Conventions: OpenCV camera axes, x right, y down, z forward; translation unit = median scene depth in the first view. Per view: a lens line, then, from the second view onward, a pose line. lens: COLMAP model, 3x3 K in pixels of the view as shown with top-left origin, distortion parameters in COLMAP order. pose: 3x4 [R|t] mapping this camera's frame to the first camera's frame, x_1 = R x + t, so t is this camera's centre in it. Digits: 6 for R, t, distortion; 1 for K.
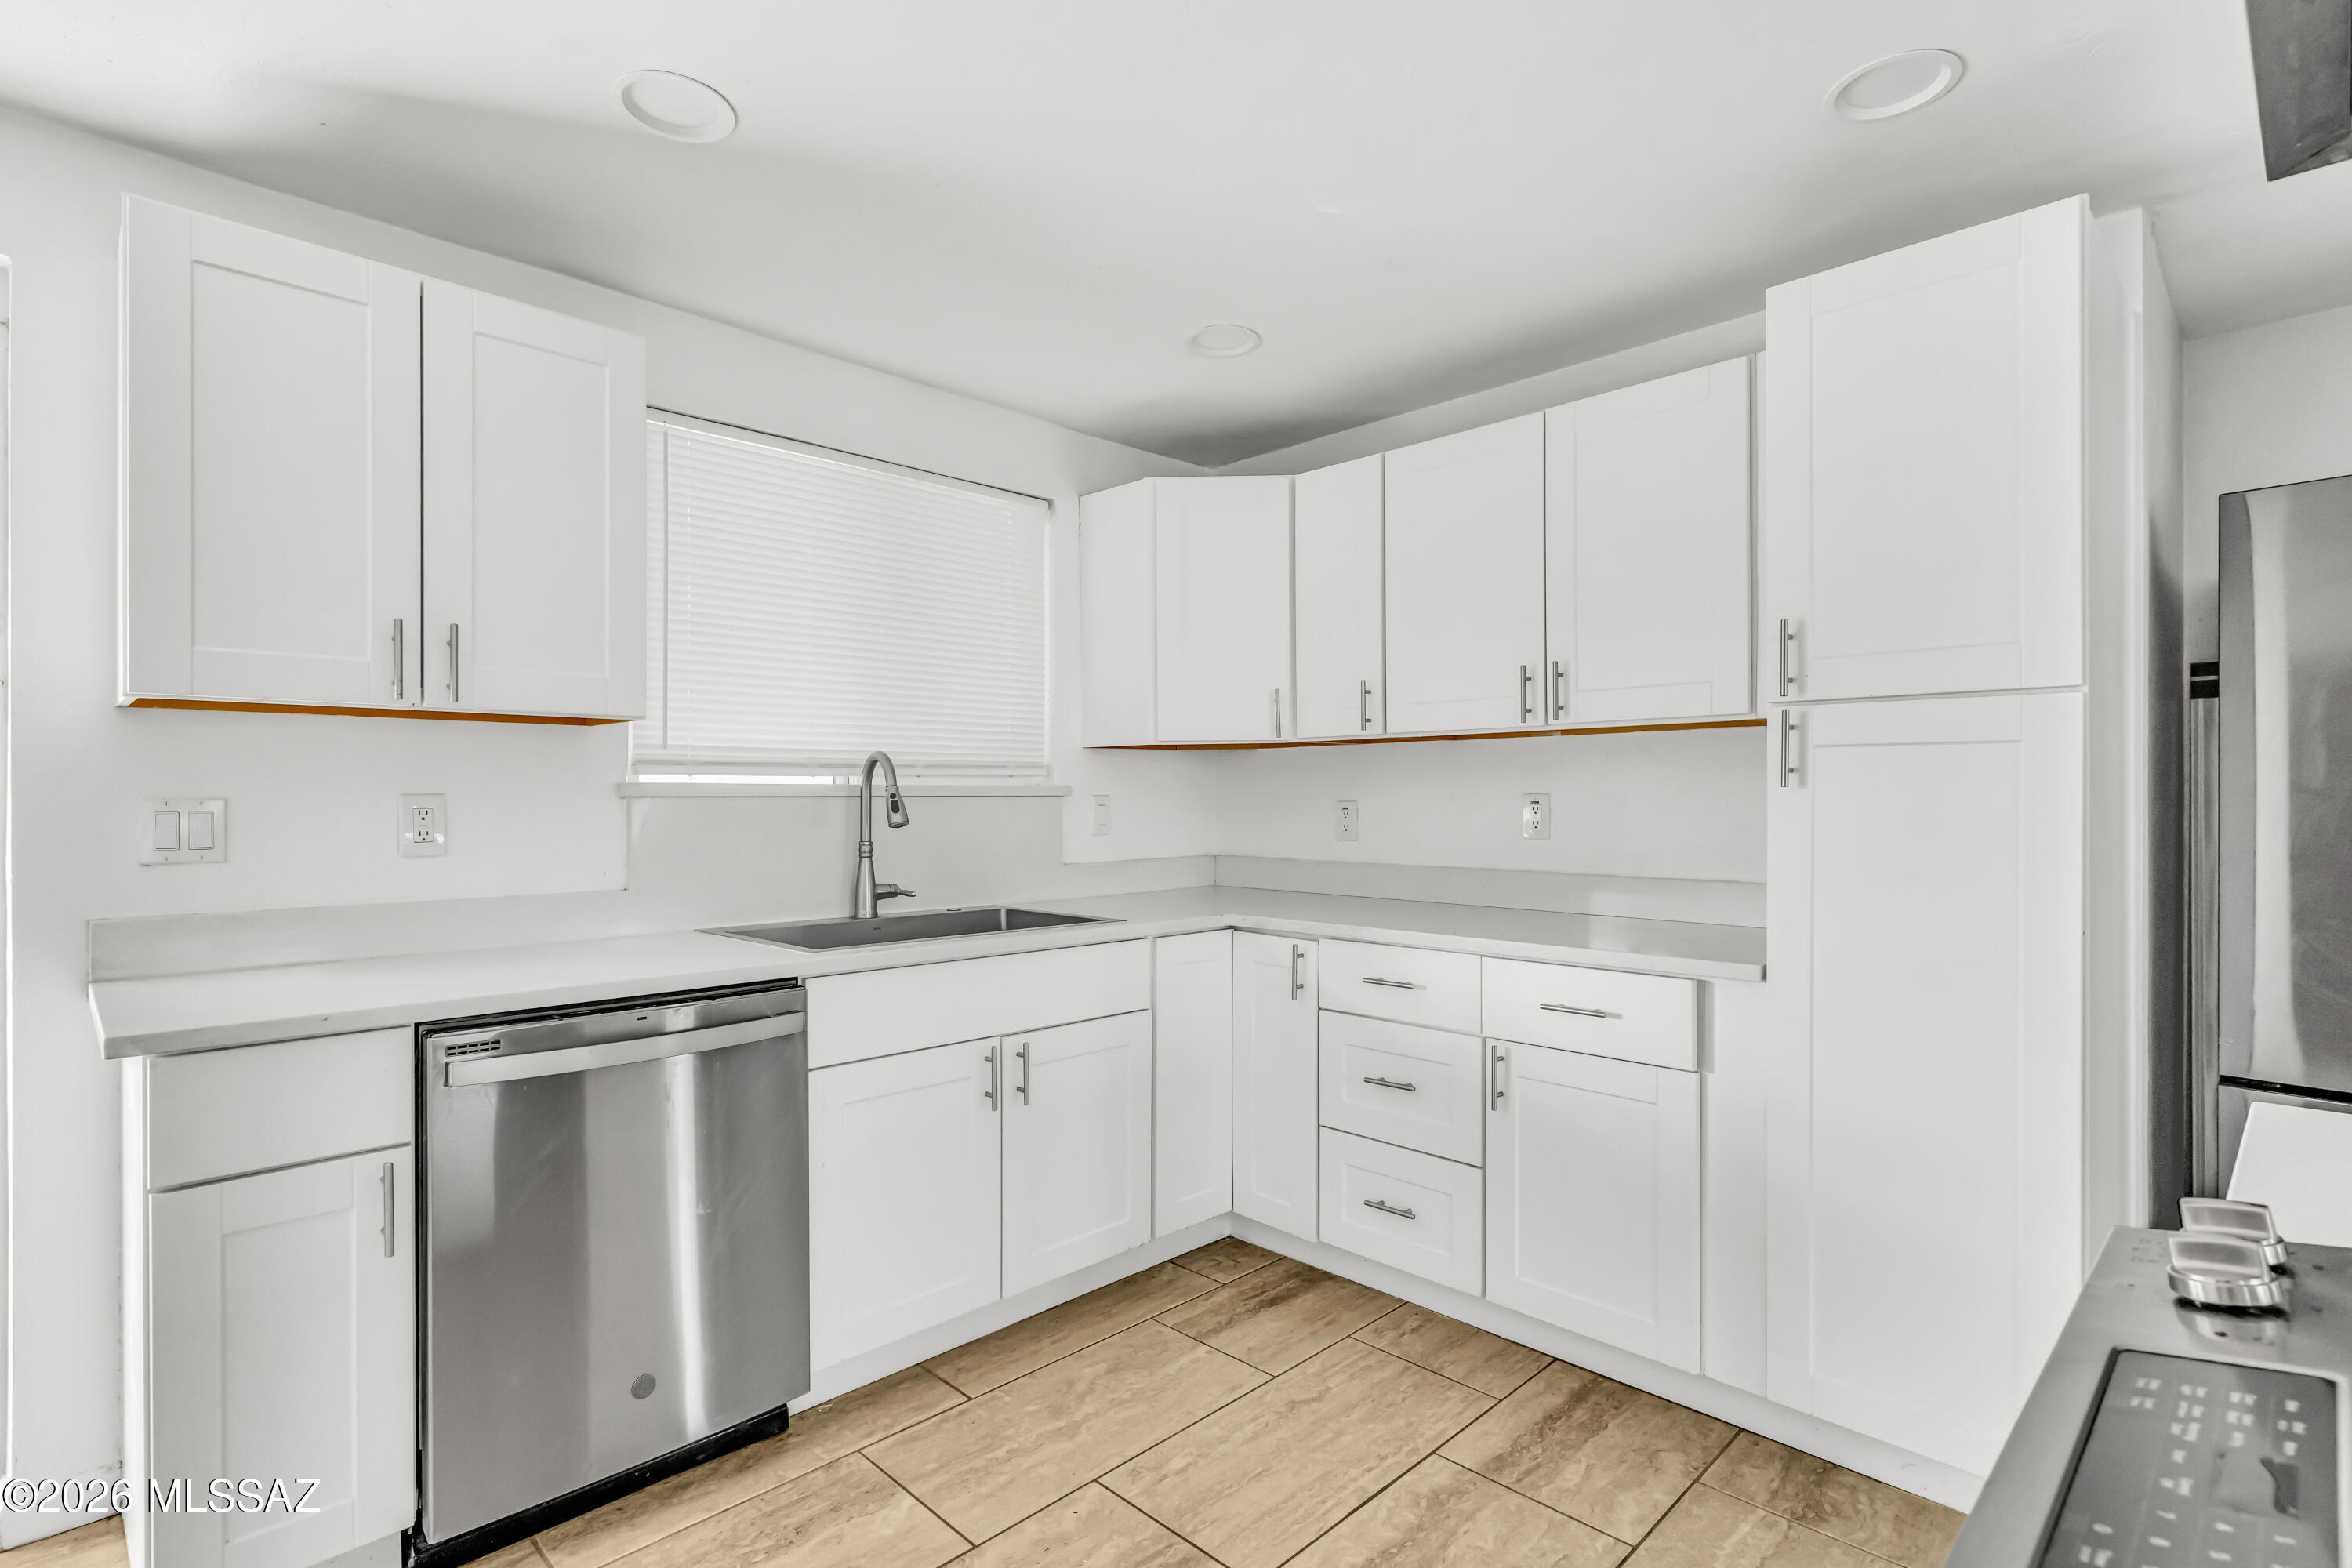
lens RADIAL K [[1140.1, 0, 1197.6], [0, 1140.1, 787.0], [0, 0, 1]] dist [0.005391, 0.003440]
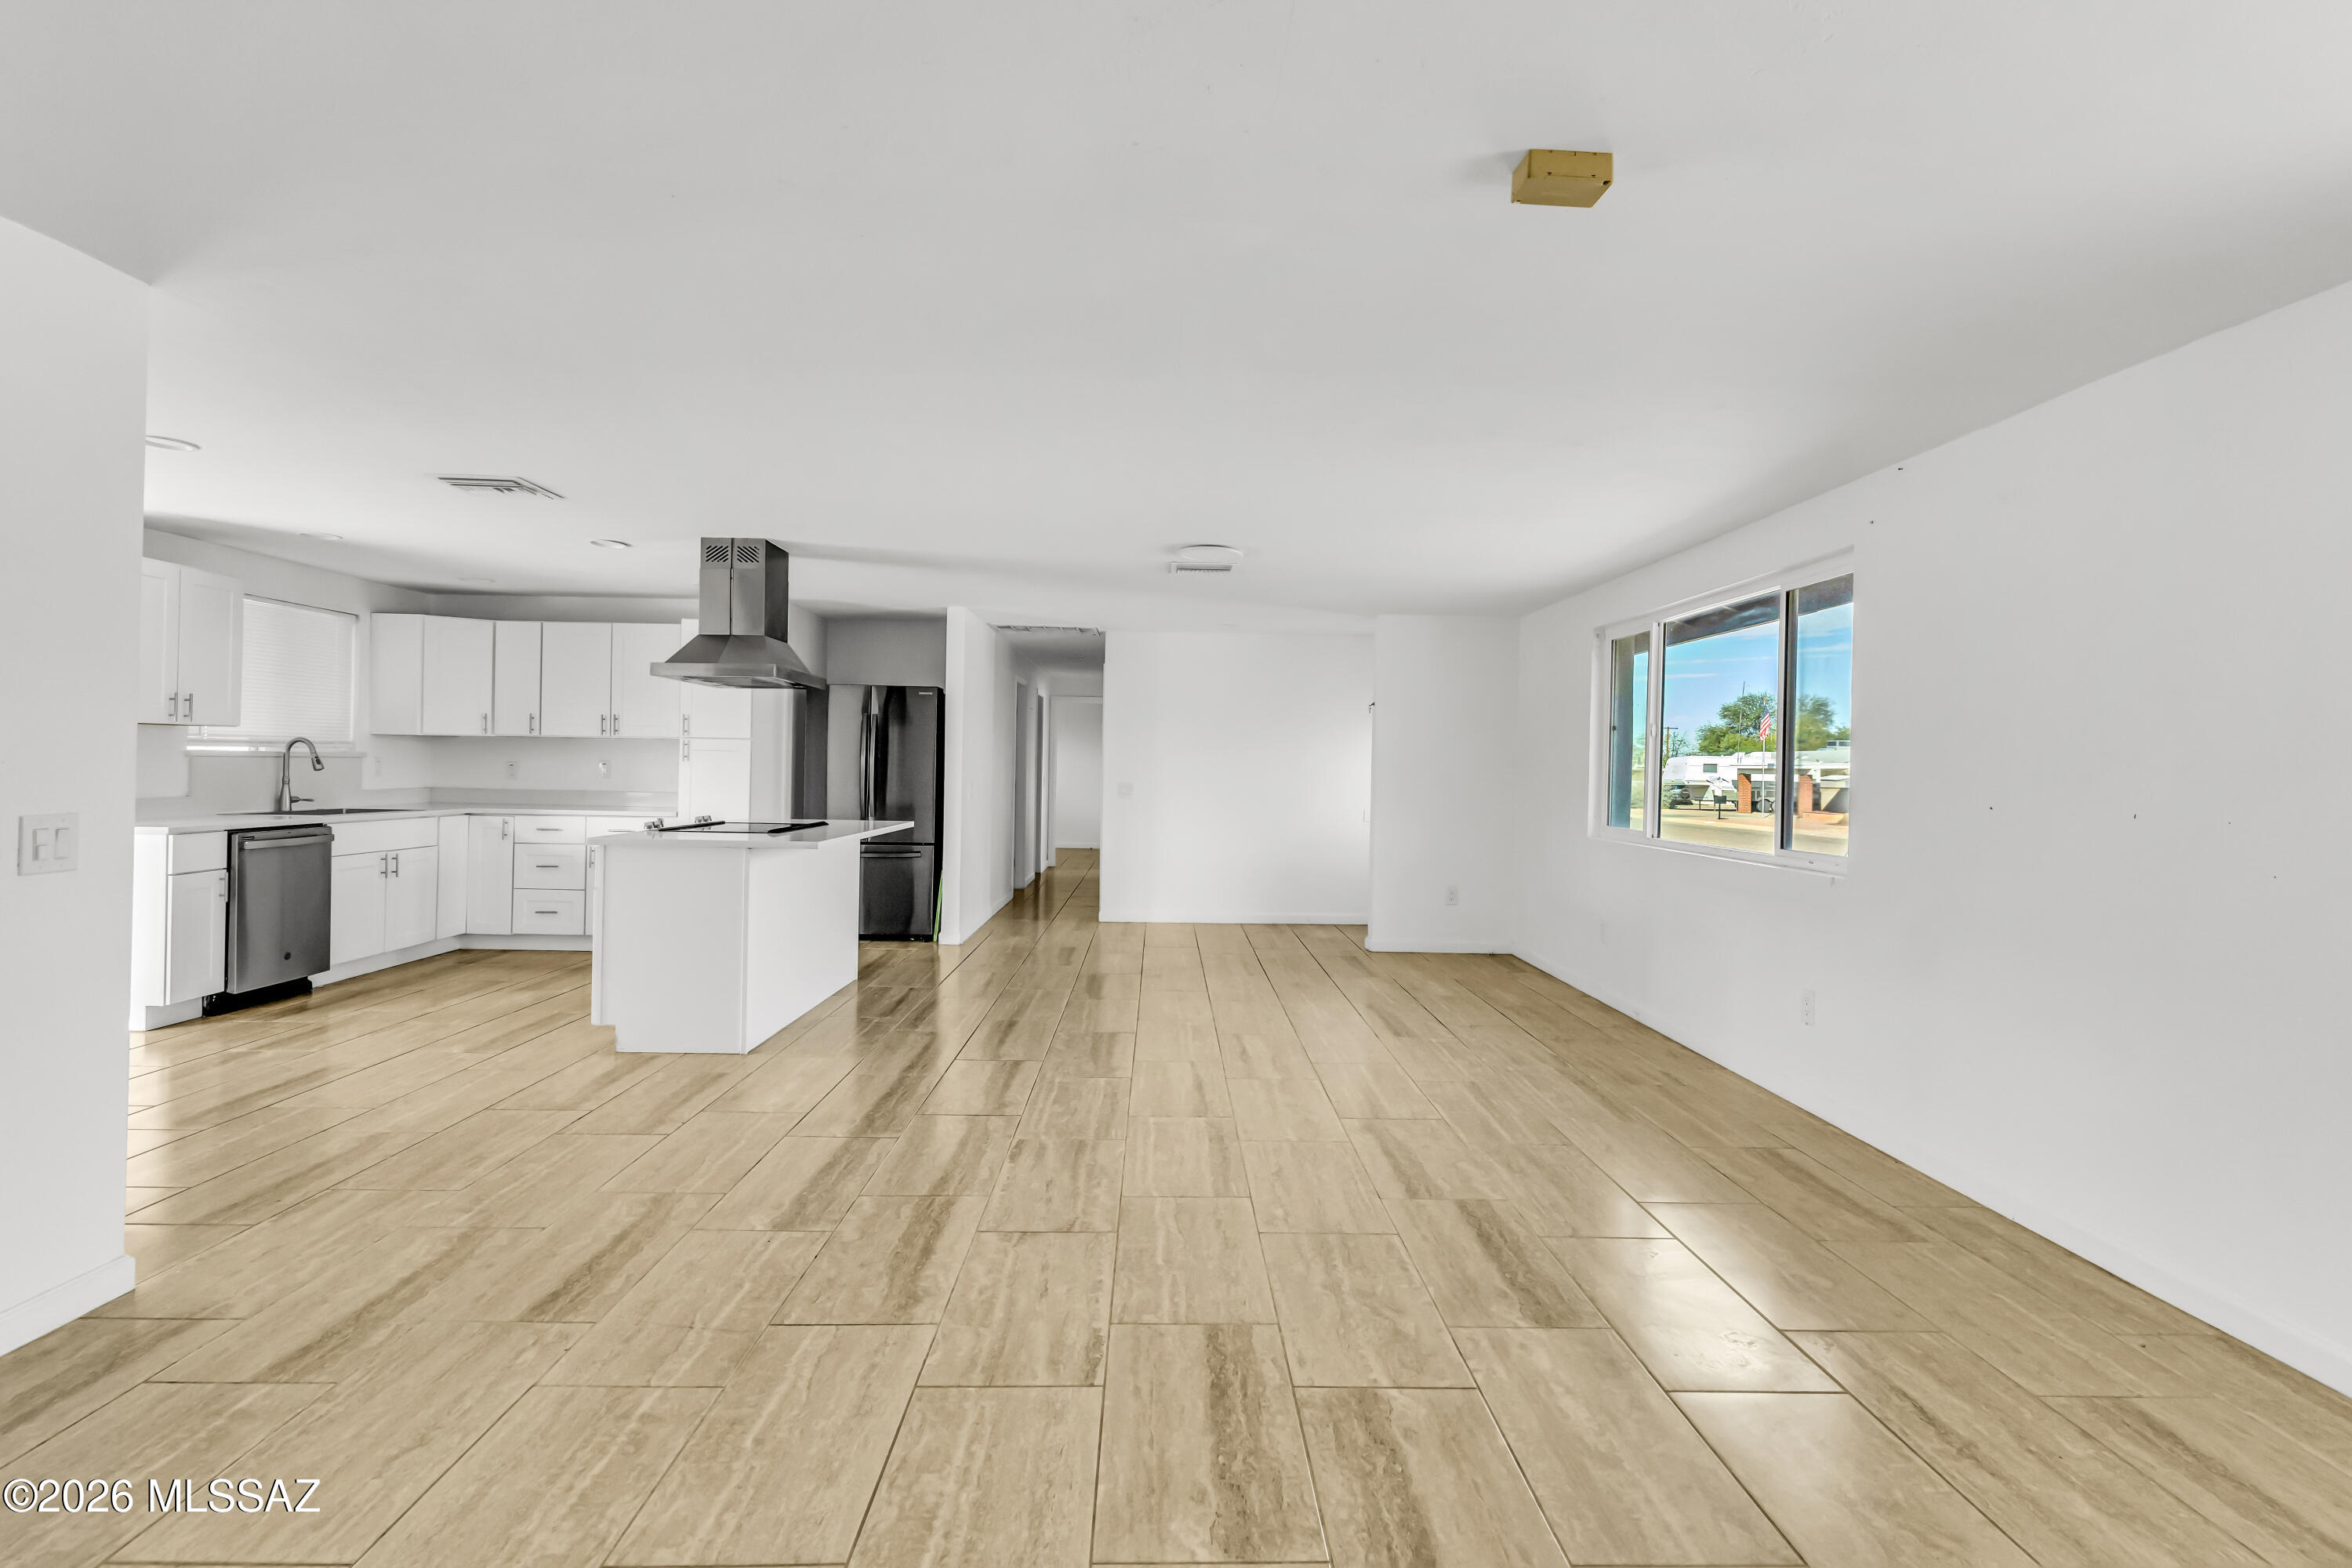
lens RADIAL K [[1140.1, 0, 1192.6], [0, 1140.1, 789.2], [0, 0, 1]] dist [0.005391, 0.003440]
pose [[0.714253, 0.000999, 0.699887, -0.663178], [-0.030811, 0.999074, 0.030017, -0.057357], [-0.699209, -0.043004, 0.713622, -2.089311]]
